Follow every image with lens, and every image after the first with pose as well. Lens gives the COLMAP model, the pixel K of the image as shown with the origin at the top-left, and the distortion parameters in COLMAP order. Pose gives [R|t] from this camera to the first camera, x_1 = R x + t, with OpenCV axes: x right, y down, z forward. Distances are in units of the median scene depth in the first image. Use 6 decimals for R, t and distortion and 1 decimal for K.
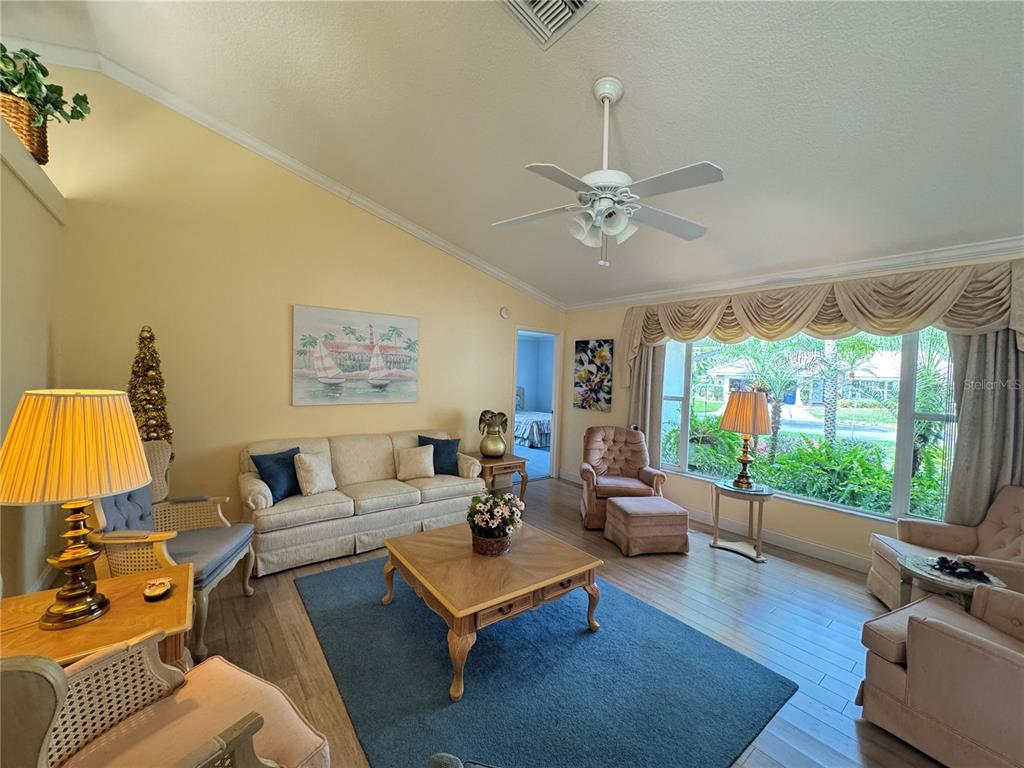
lens RADIAL K [[408.7, 0, 510.7], [0, 408.7, 381.3], [0, 0, 1]] dist [0.002628, -0.000757]
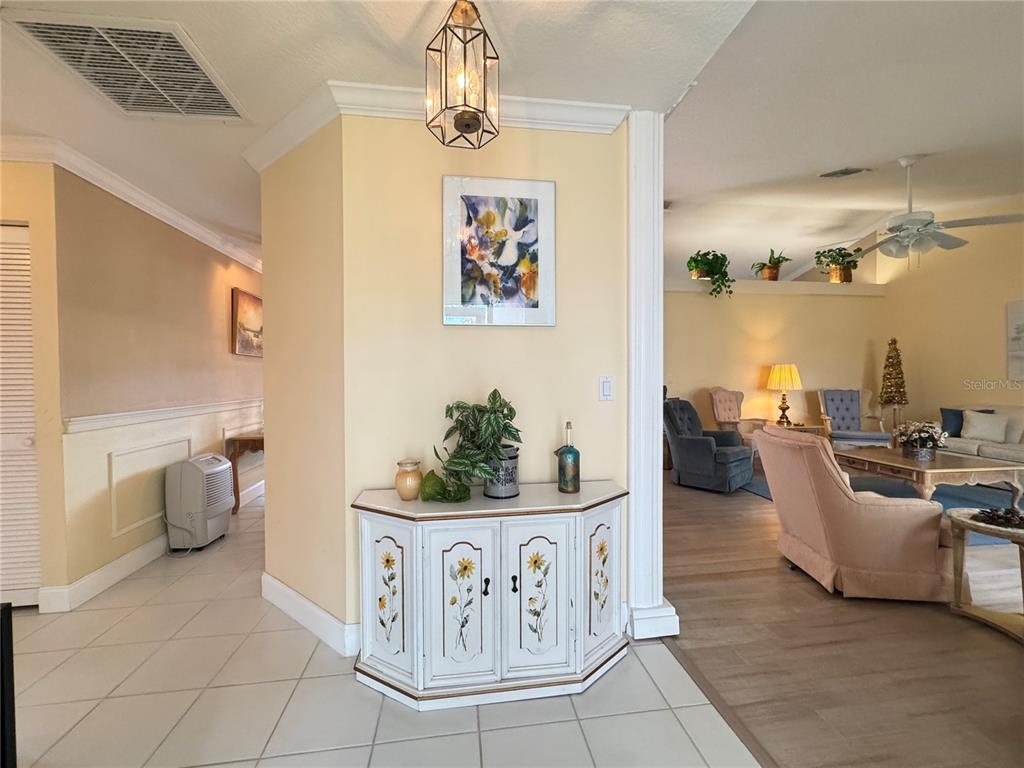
lens RADIAL K [[408.7, 0, 513.8], [0, 408.7, 381.9], [0, 0, 1]] dist [0.002628, -0.000757]
pose [[-0.493055, -0.016700, -0.869838, 1.263464], [-0.026179, 0.999648, -0.004353, 0.102139], [0.869604, 0.020625, -0.493318, 0.253069]]
